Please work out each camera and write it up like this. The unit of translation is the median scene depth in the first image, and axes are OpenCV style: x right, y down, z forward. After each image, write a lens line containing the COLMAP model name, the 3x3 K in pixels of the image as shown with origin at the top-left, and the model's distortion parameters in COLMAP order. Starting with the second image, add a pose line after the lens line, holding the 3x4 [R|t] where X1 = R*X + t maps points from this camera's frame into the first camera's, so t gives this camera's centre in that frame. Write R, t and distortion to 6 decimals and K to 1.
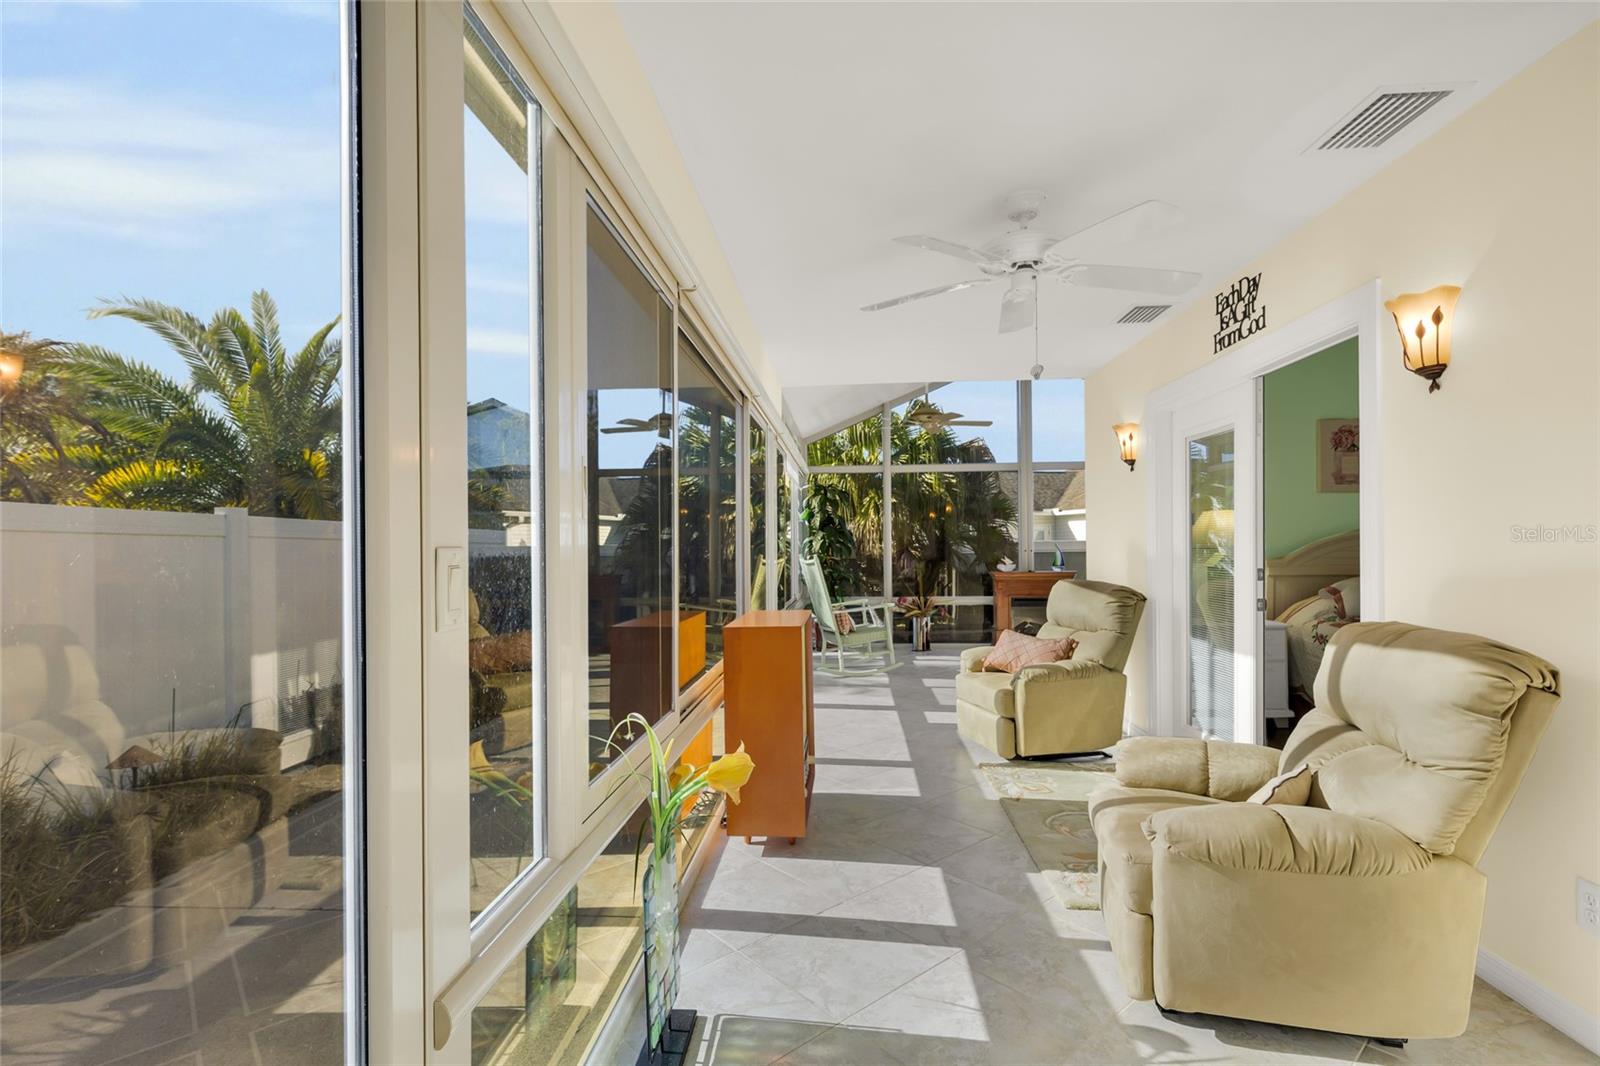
lens RADIAL K [[733.7, 0, 795.8], [0, 733.7, 550.4], [0, 0, 1]] dist [-0.000317, -0.000265]
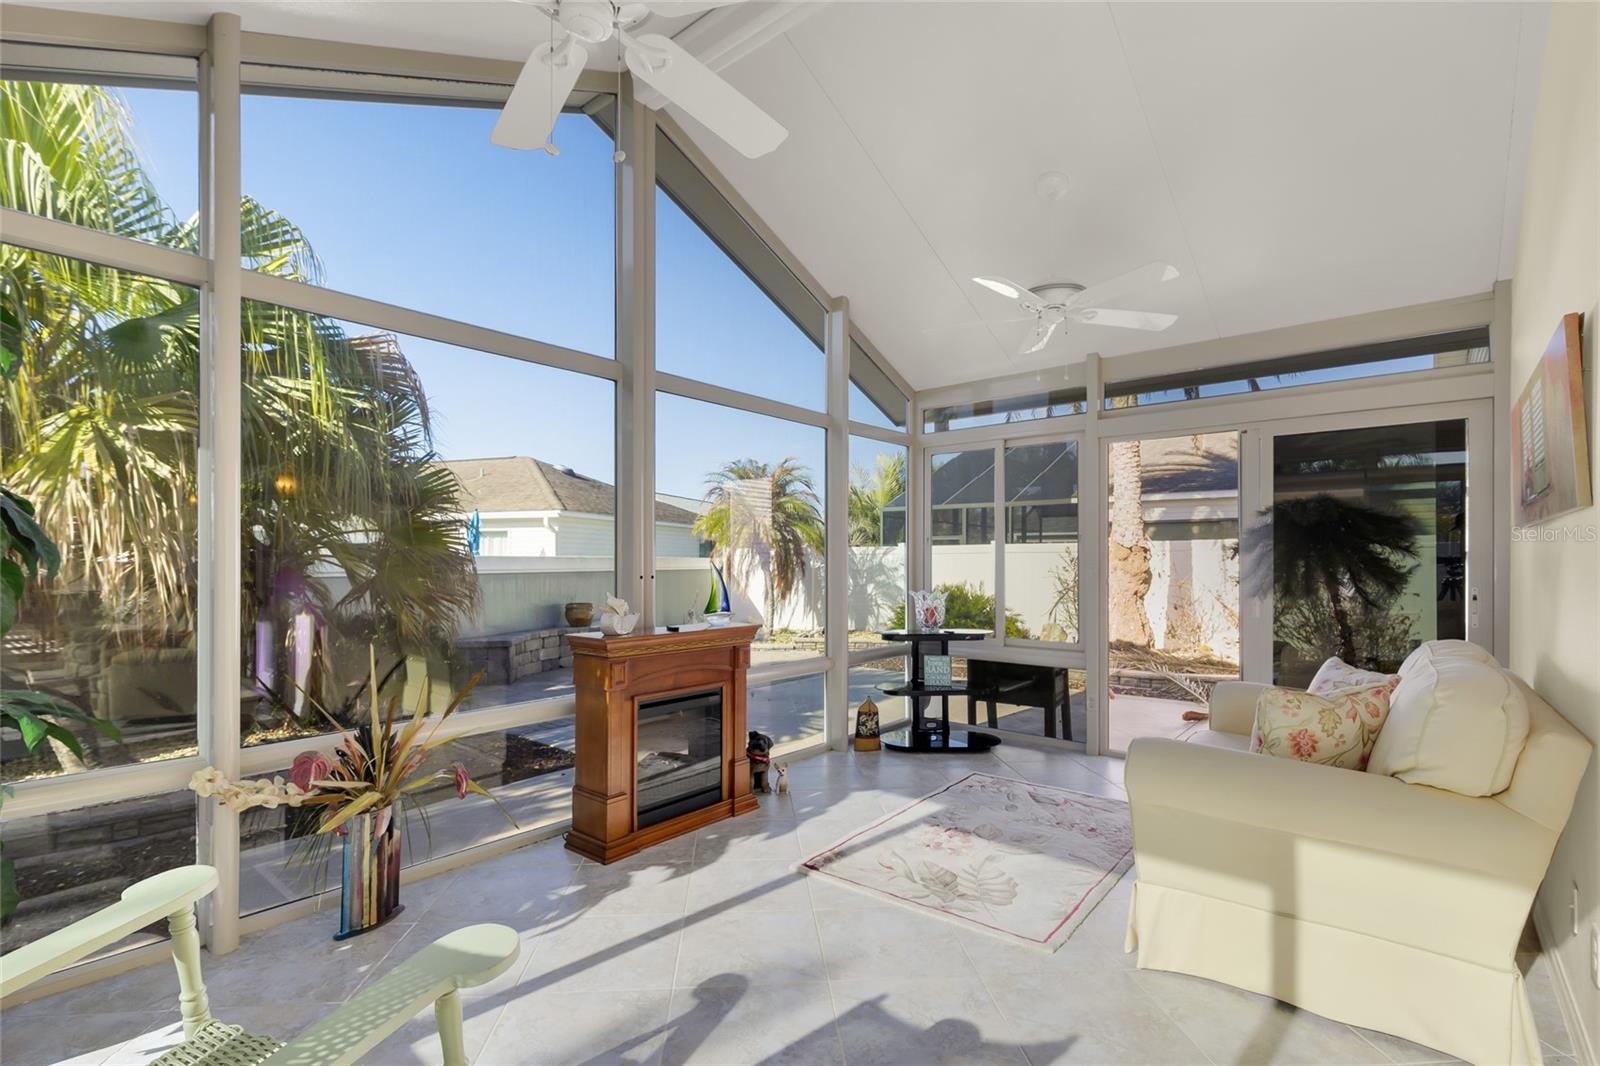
lens RADIAL K [[733.7, 0, 795.8], [0, 733.7, 550.4], [0, 0, 1]] dist [-0.000317, -0.000265]
pose [[0.590440, 0.017348, 0.806895, 0.029898], [0.005036, 0.999670, -0.025178, -0.002126], [-0.807066, 0.018930, 0.590158, 0.554996]]
